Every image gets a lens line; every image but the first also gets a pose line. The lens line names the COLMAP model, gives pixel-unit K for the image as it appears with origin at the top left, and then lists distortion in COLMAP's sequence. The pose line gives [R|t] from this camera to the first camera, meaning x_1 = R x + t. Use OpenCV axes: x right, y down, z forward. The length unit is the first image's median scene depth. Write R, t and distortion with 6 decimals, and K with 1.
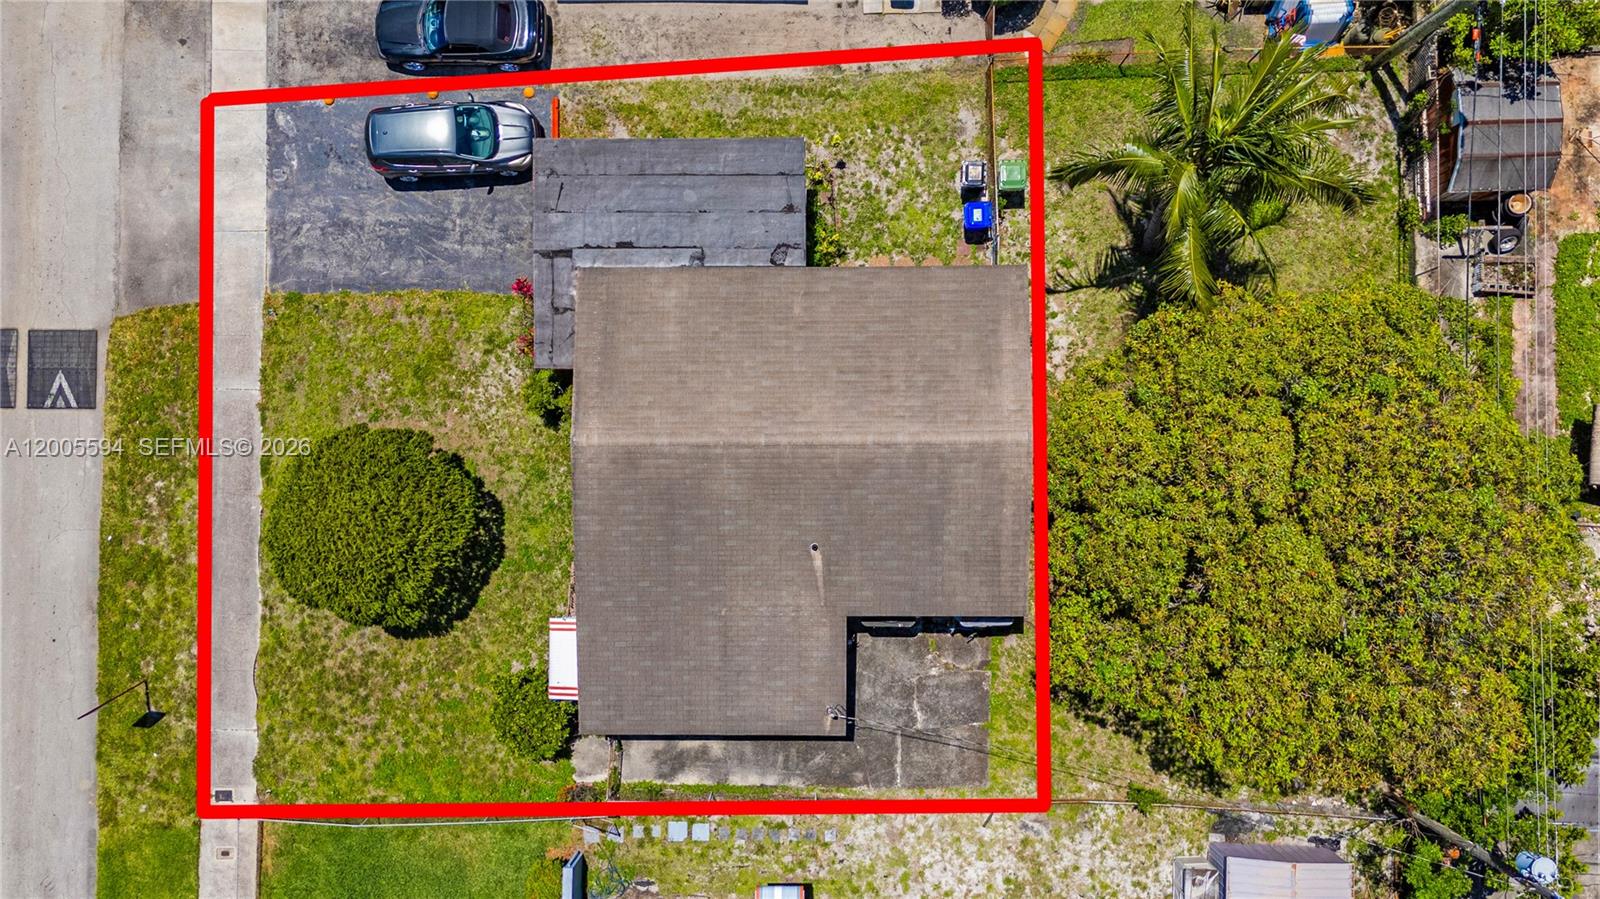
lens RADIAL K [[1225.4, 0, 807.7], [0, 1225.4, 453.2], [0, 0, 1]] dist [0.048155, -0.010833]
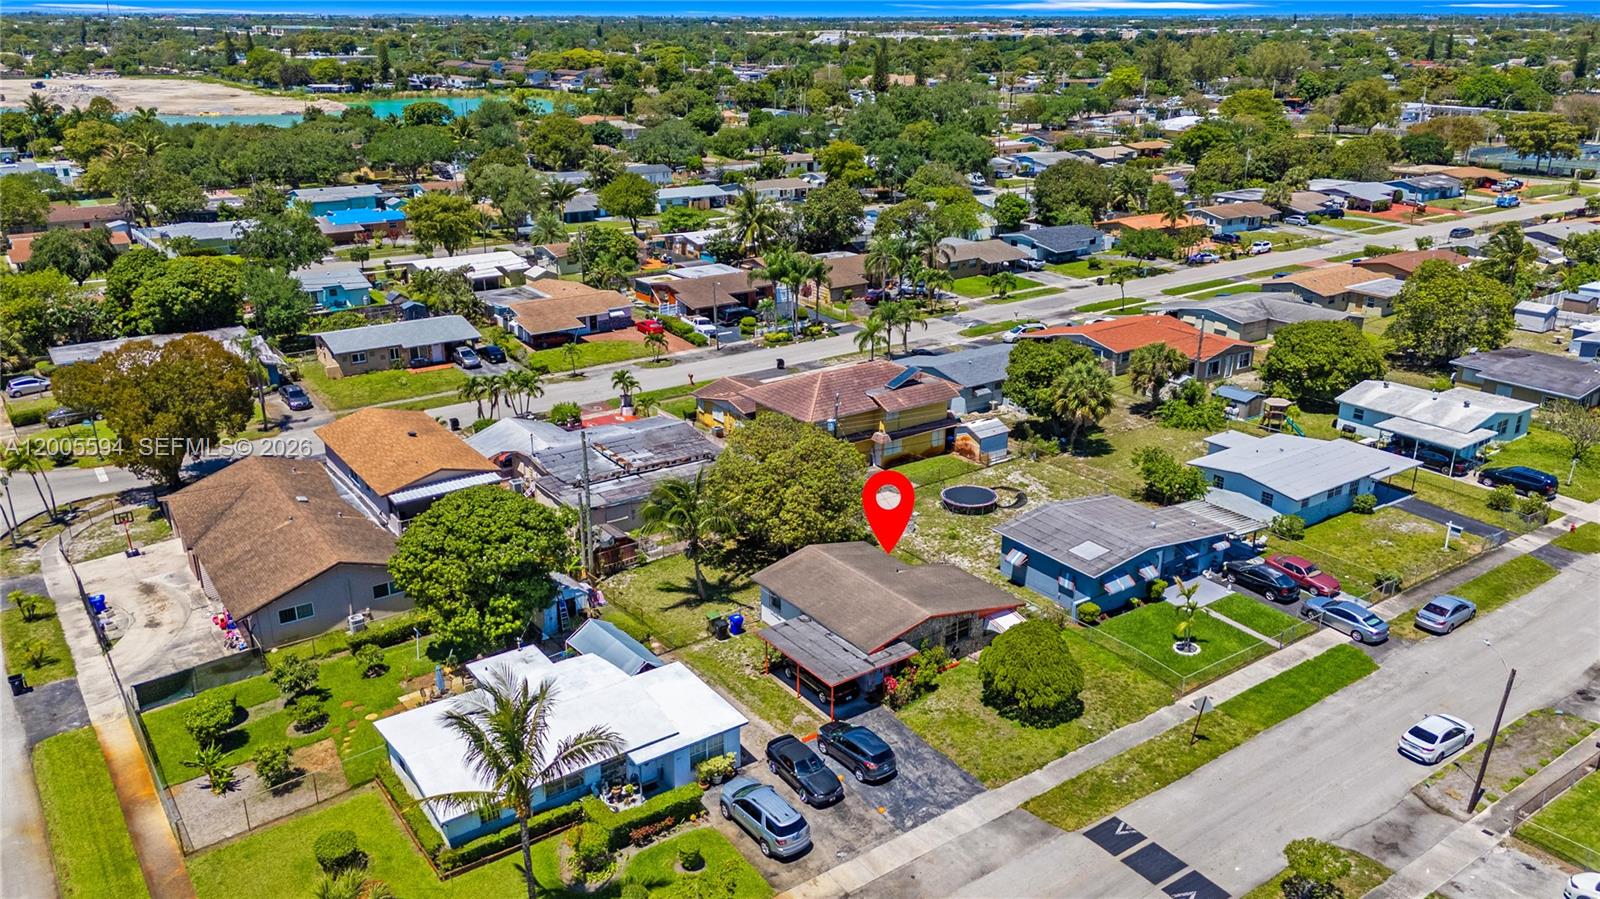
lens RADIAL K [[1178.8, 0, 802.9], [0, 1178.8, 470.3], [0, 0, 1]] dist [0.054670, -0.030089]
pose [[-0.584476, -0.270731, 0.764914, -1.462391], [0.811377, -0.186349, 0.554023, -1.204188], [-0.007450, 0.944446, 0.328582, 0.044020]]
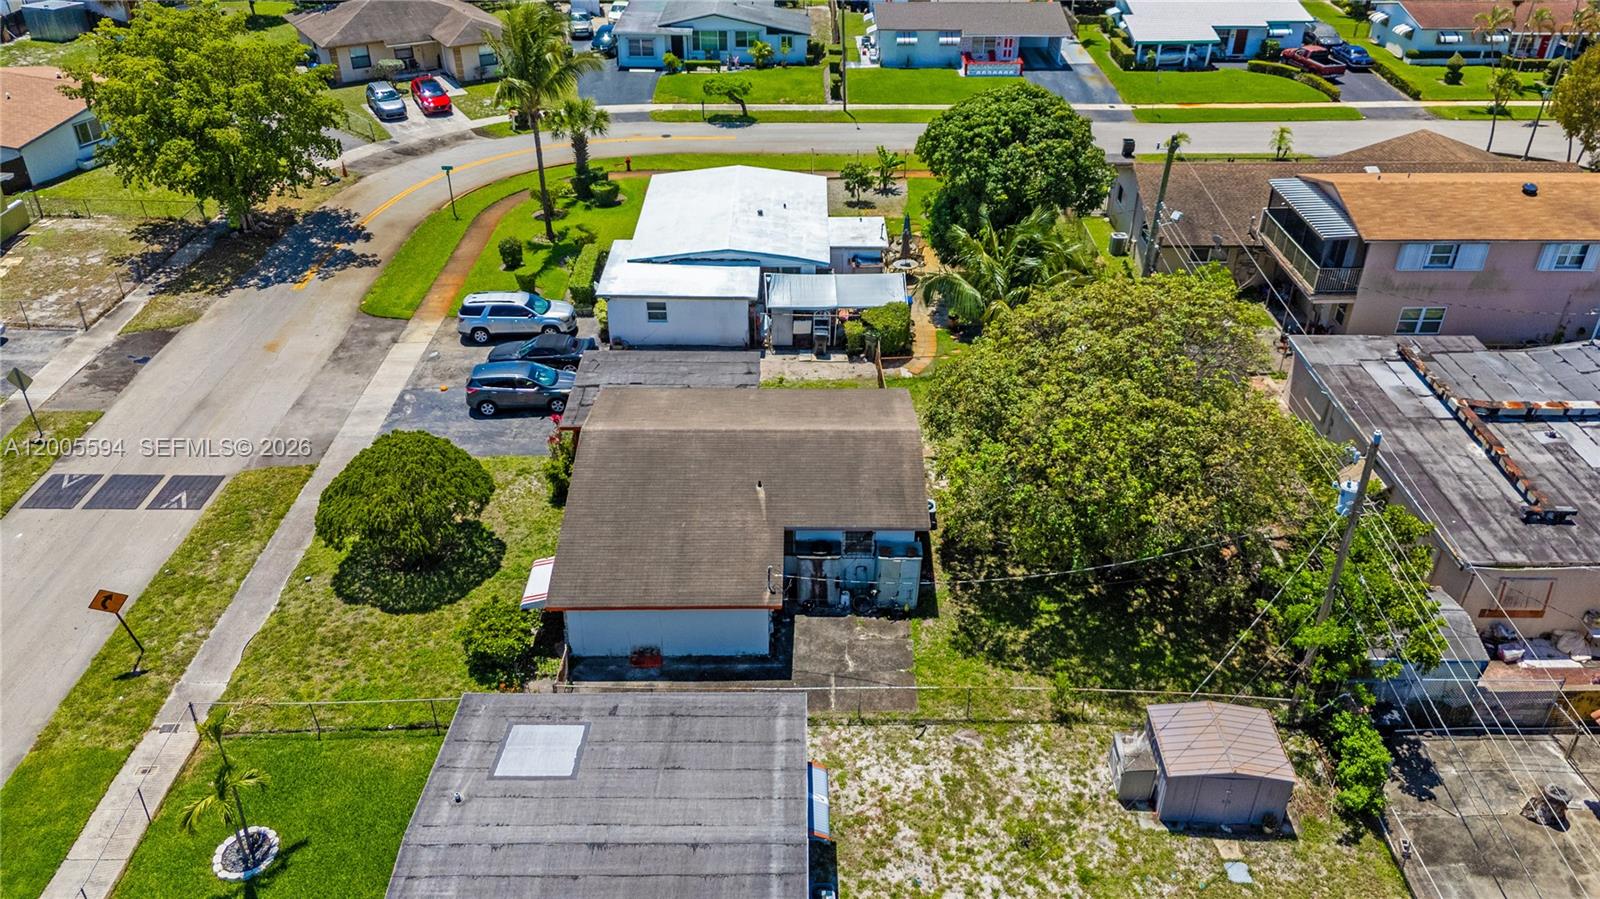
lens RADIAL K [[1178.8, 0, 802.9], [0, 1178.8, 470.3], [0, 0, 1]] dist [0.054670, -0.030089]
pose [[0.999658, 0.020201, 0.016583, 0.027531], [0.002303, 0.563929, -0.825820, 0.985826], [-0.026034, 0.825576, 0.563690, 0.266317]]
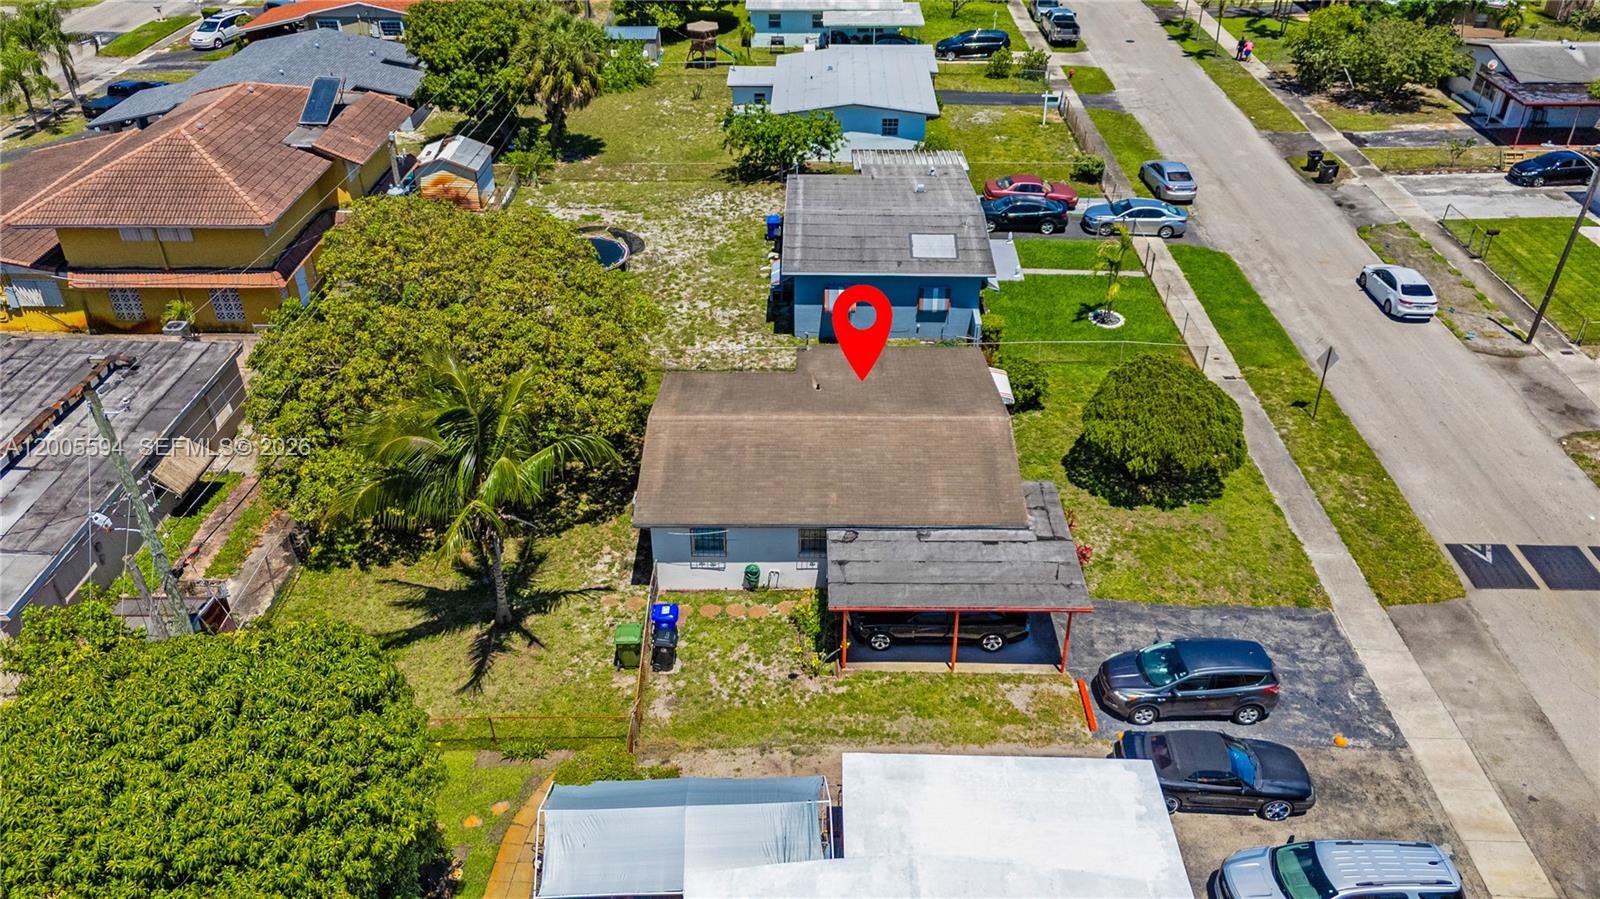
lens RADIAL K [[1178.8, 0, 802.9], [0, 1178.8, 470.3], [0, 0, 1]] dist [0.054670, -0.030089]
pose [[-0.999725, 0.011526, 0.020427, -0.002500], [0.010917, -0.542130, 0.840224, -0.961706], [0.020759, 0.840216, 0.541855, 0.341249]]
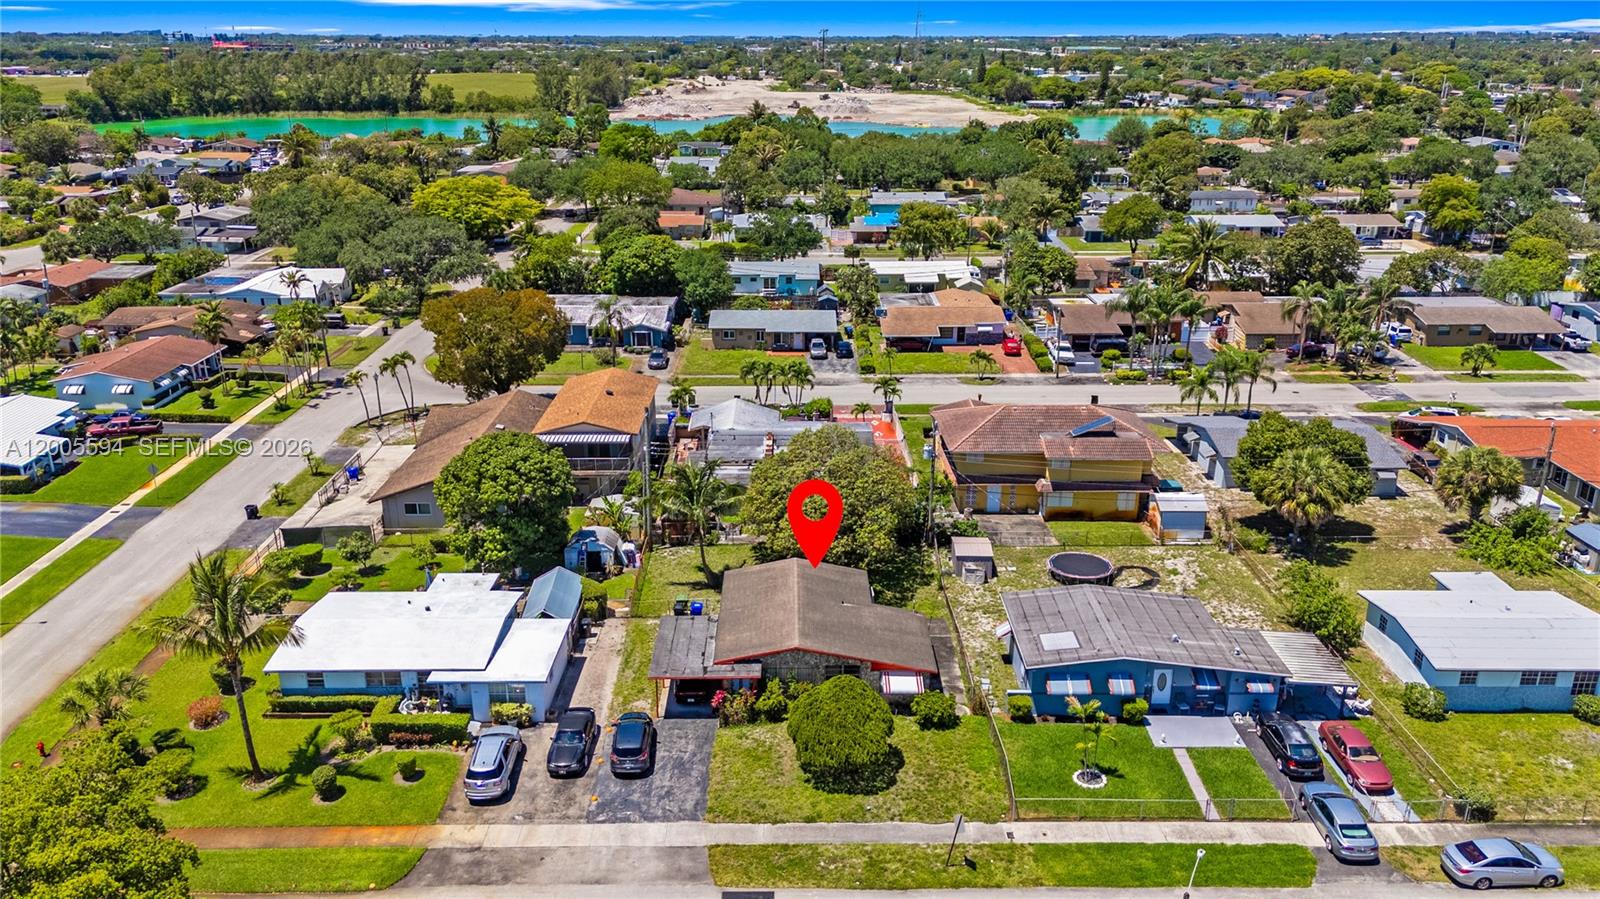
lens RADIAL K [[1194.5, 0, 800.0], [0, 1194.5, 449.5], [0, 0, 1]] dist [0.077740, -0.091805]
pose [[-0.005494, -0.305422, 0.952201, -1.871855], [0.999735, 0.019620, 0.012061, -0.033103], [-0.022366, 0.952015, 0.305233, 0.030483]]
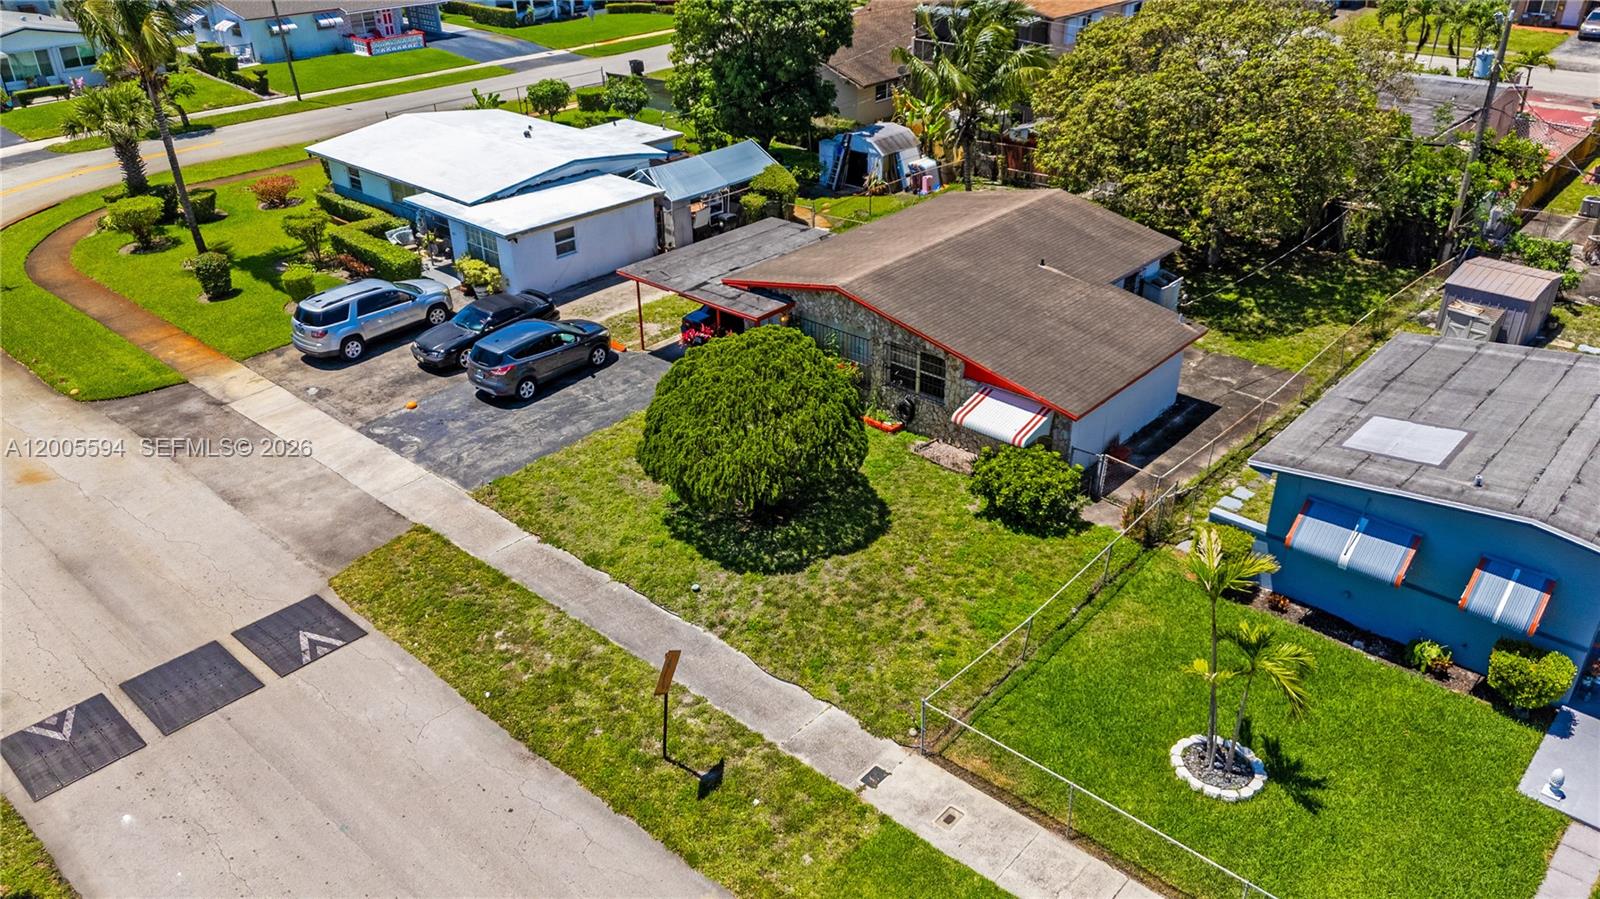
lens RADIAL K [[1180.6, 0, 800.0], [0, 1180.6, 449.5], [0, 0, 1]] dist [0.064303, -0.061602]
pose [[0.667643, -0.344869, 0.659787, -0.861881], [0.744239, 0.331794, -0.579673, 0.559420], [-0.019002, 0.878054, 0.478185, 0.566118]]
